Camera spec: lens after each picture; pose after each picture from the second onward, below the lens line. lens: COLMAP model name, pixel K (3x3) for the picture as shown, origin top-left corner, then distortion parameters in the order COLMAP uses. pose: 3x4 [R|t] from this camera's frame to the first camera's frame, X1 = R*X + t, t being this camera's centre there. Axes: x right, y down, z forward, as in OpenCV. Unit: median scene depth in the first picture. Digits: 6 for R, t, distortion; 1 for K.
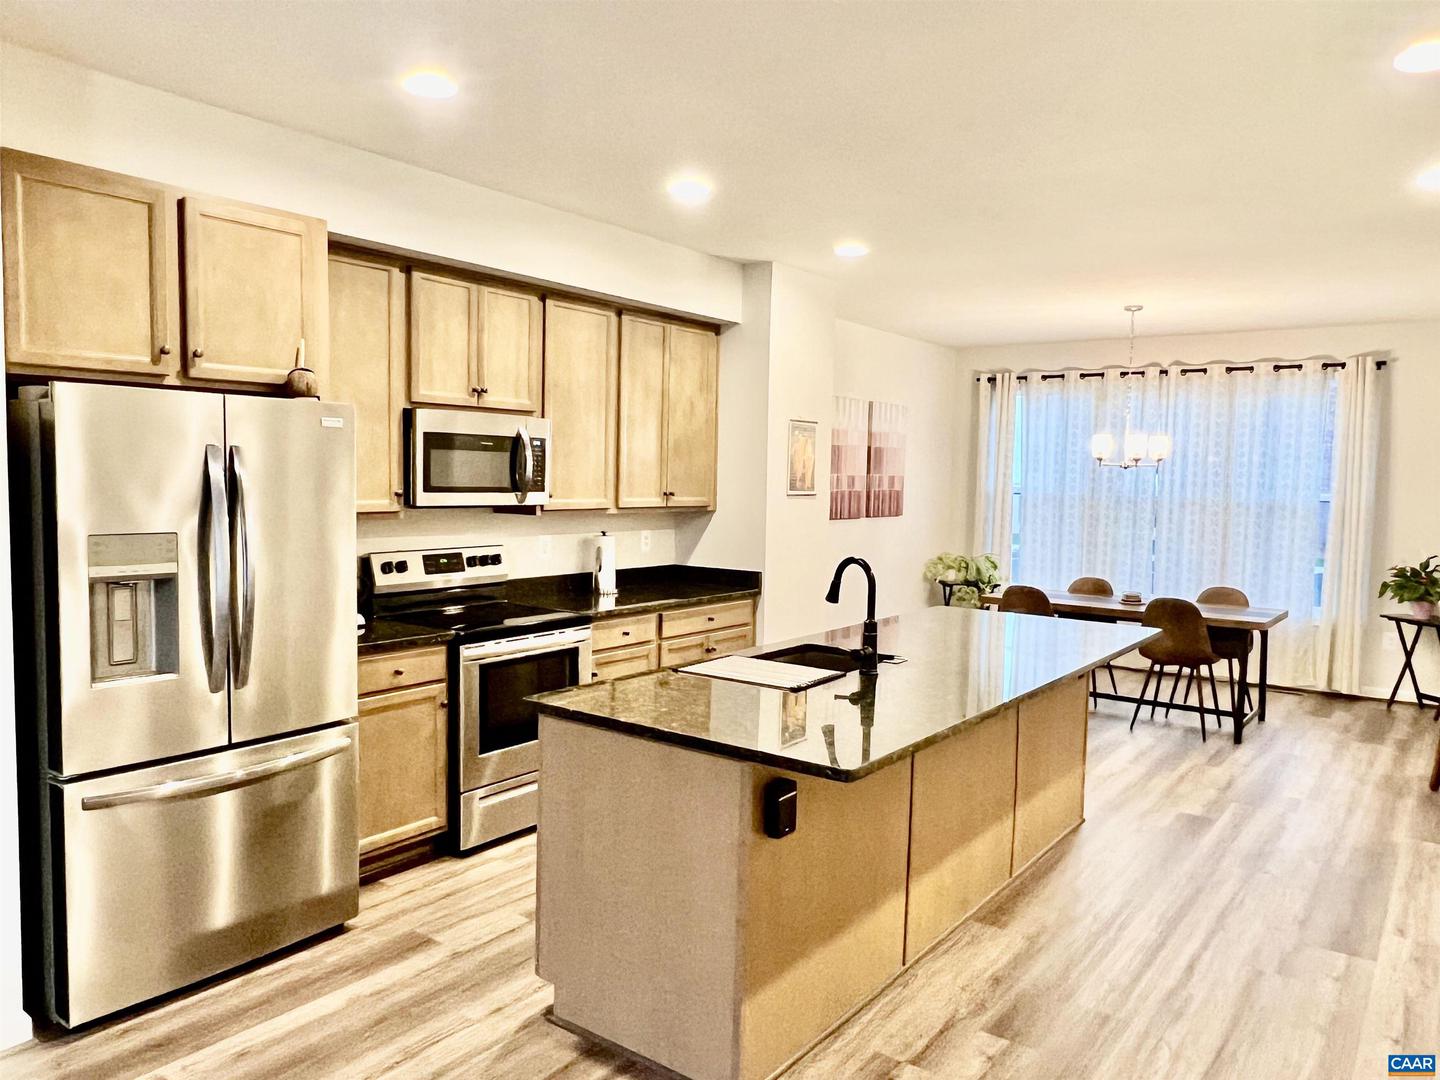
lens RADIAL K [[1031.5, 0, 716.3], [0, 1031.5, 548.0], [0, 0, 1]] dist [0.004815, -0.004056]
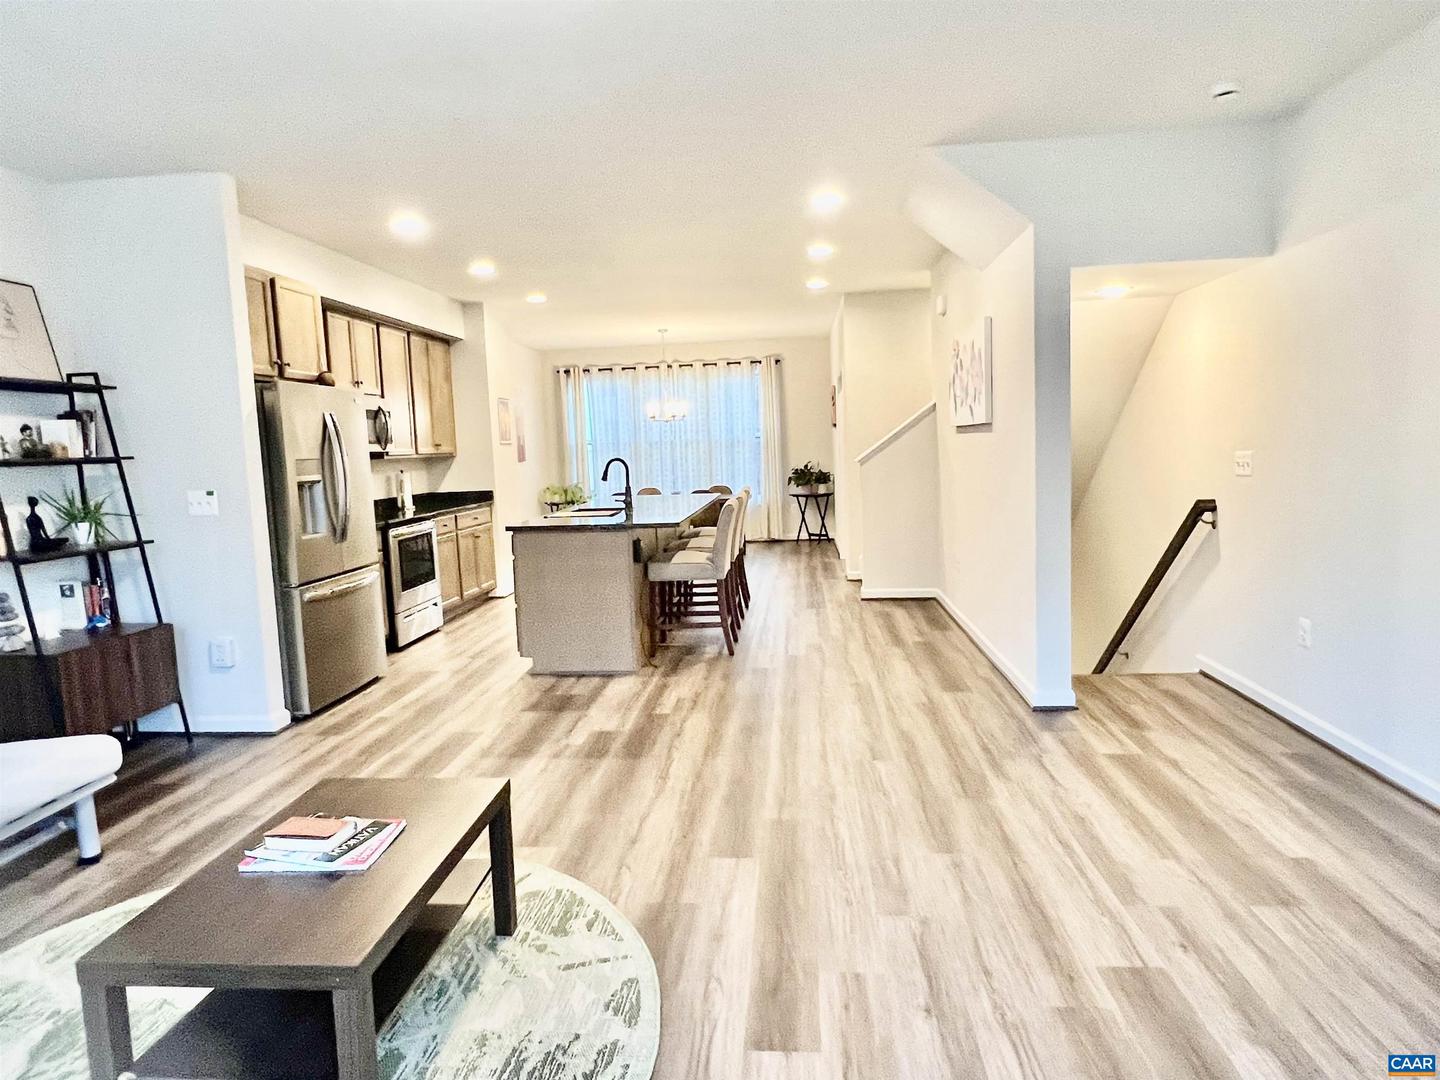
lens RADIAL K [[867.7, 0, 715.0], [0, 867.7, 538.9], [0, 0, 1]] dist [-0.005757, 0.003608]
pose [[0.855580, -0.108520, 0.506168, -0.375010], [0.092884, 0.994094, 0.056126, 0.057097], [-0.509269, -0.001005, 0.860607, -0.390811]]
